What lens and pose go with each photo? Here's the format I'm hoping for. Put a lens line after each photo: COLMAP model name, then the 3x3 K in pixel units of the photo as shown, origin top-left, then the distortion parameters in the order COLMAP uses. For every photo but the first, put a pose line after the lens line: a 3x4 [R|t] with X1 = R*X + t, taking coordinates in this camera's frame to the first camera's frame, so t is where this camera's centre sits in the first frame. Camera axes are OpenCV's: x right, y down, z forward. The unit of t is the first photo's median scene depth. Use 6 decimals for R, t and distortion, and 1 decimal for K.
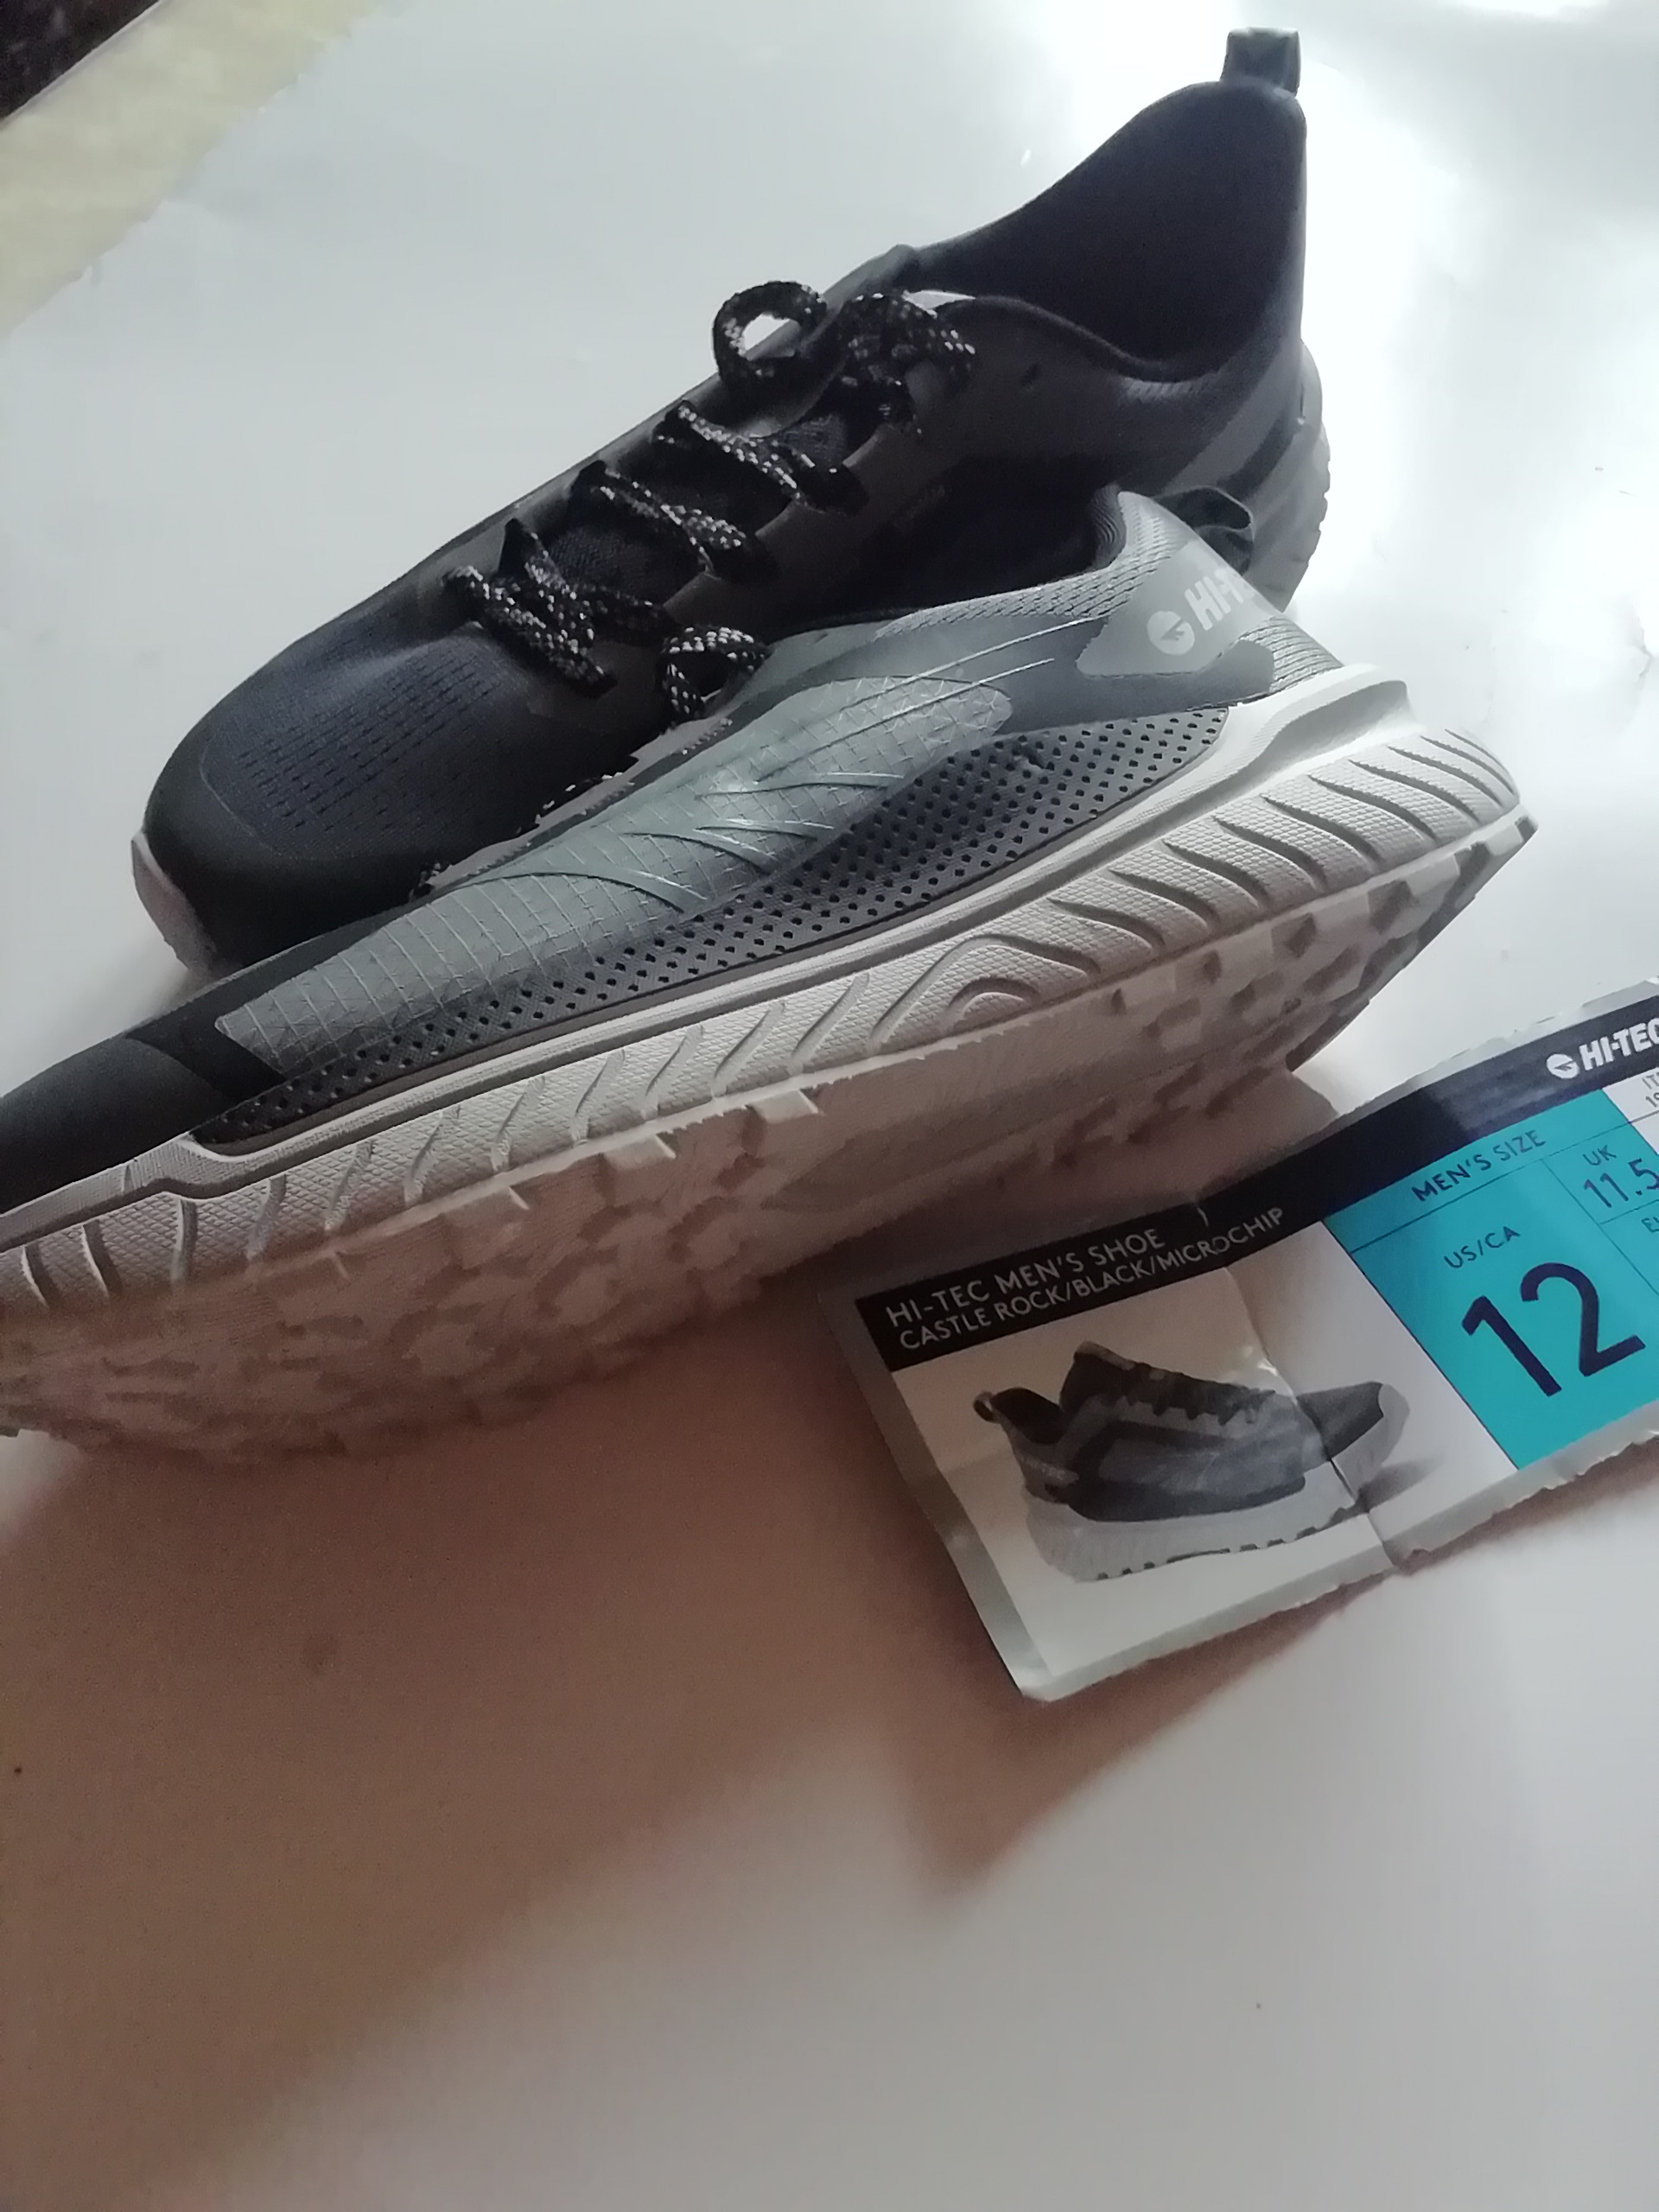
lens RADIAL K [[1758.5, 0, 829.5], [0, 1758.5, 1106.0], [0, 0, 1]] dist [0.103797, -0.156828]
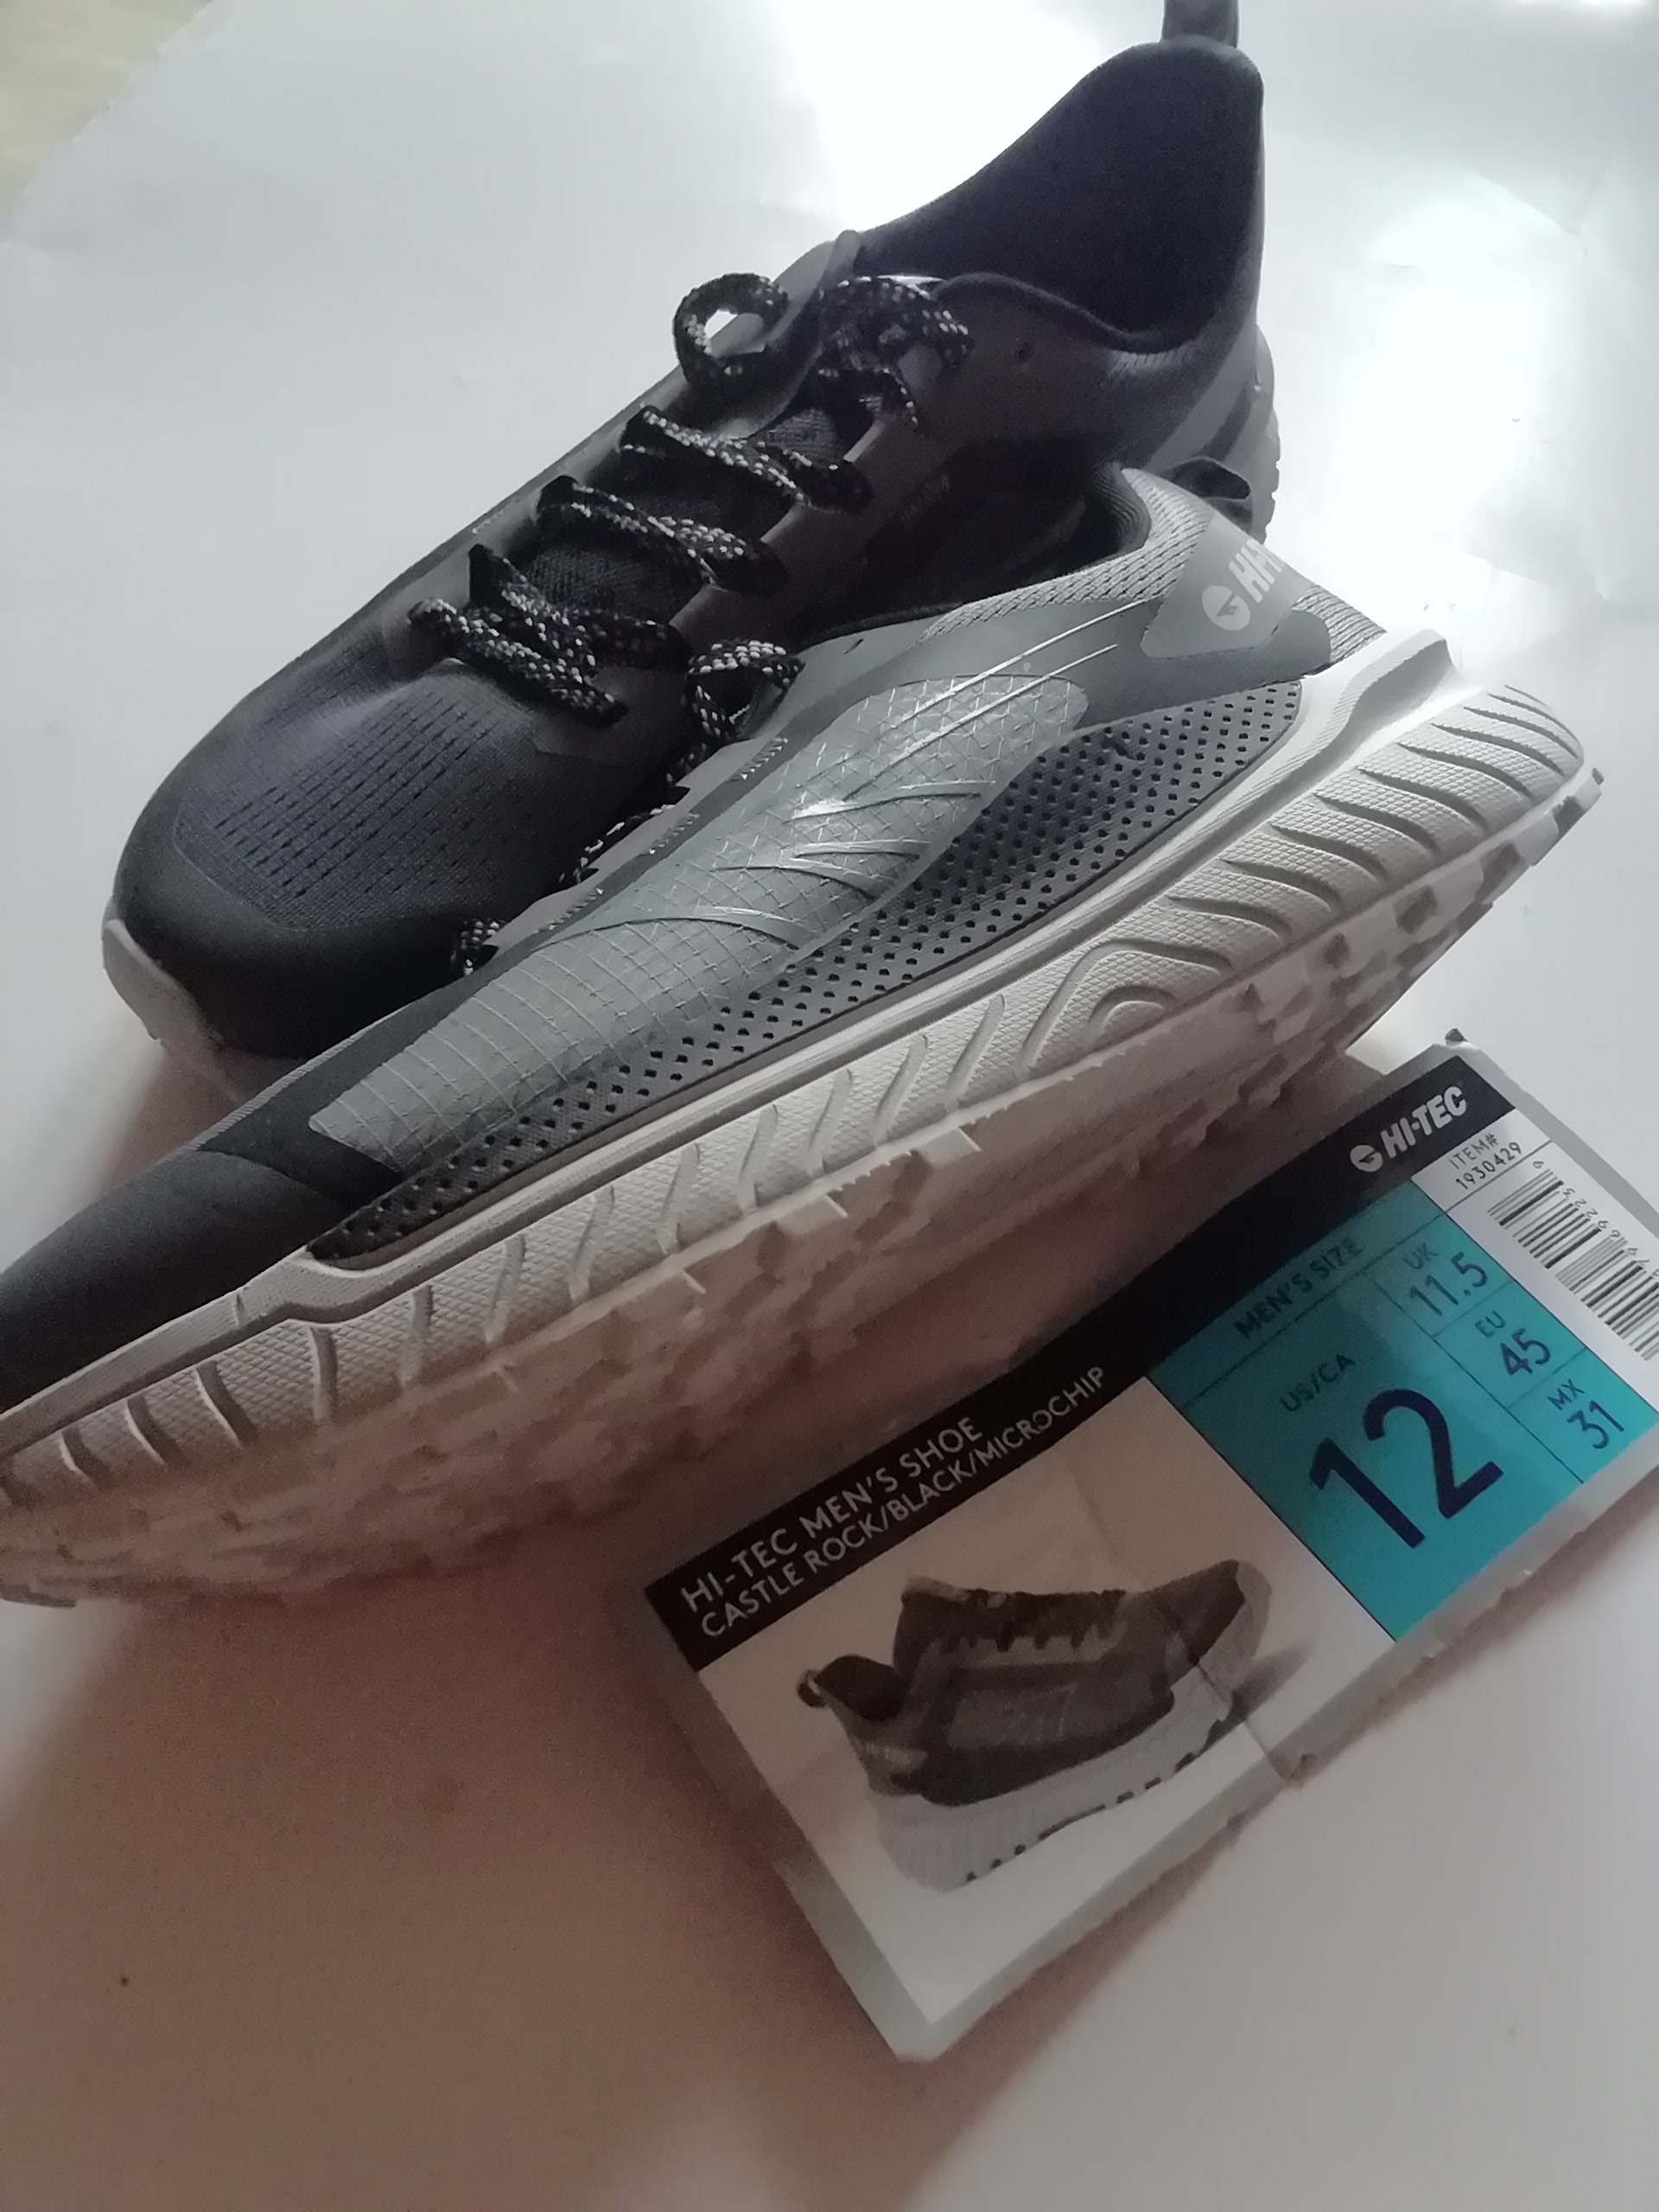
lens RADIAL K [[1758.5, 0, 829.5], [0, 1758.5, 1106.0], [0, 0, 1]] dist [0.103797, -0.156828]
pose [[0.989613, -0.105439, 0.097719, -0.140794], [0.106041, 0.994361, -0.000964, -0.021722], [-0.097066, 0.011316, 0.995214, 0.072052]]
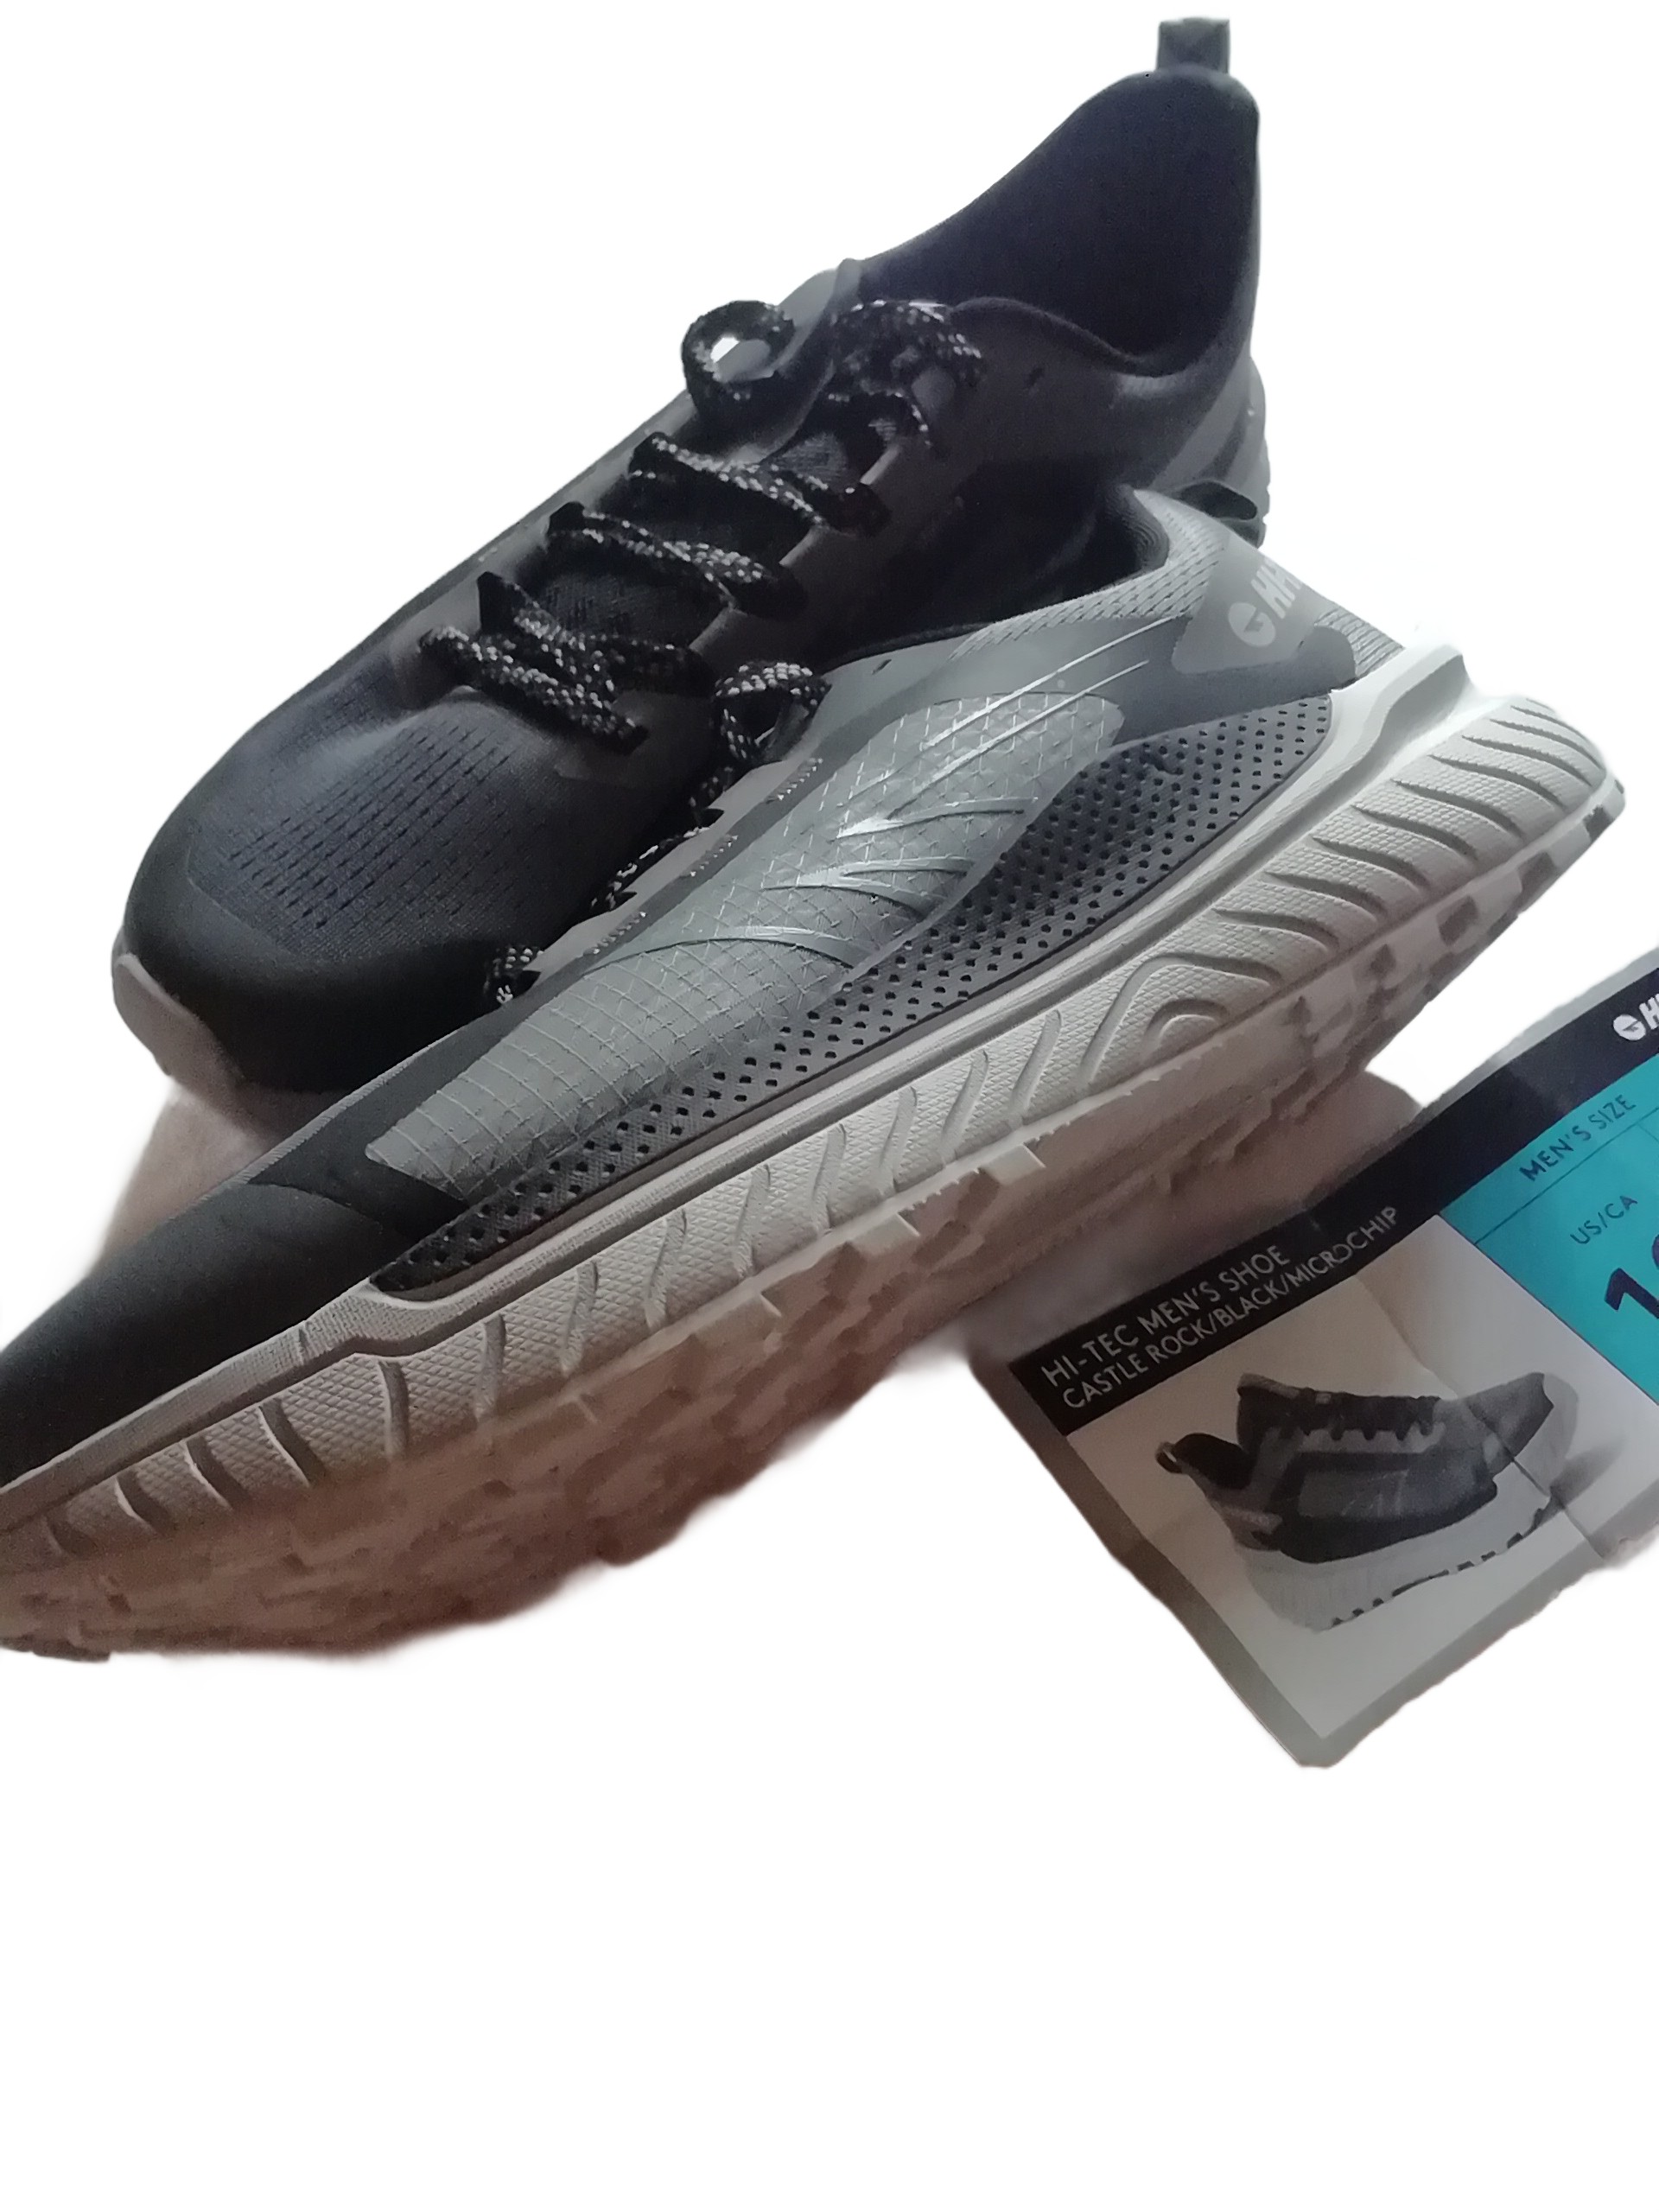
lens RADIAL K [[1758.5, 0, 829.5], [0, 1758.5, 1106.0], [0, 0, 1]] dist [0.103797, -0.156828]
pose [[0.983604, -0.122819, 0.132055, -0.190203], [0.126295, 0.991825, -0.018241, -0.020243], [-0.128735, 0.034620, 0.991075, 0.089060]]
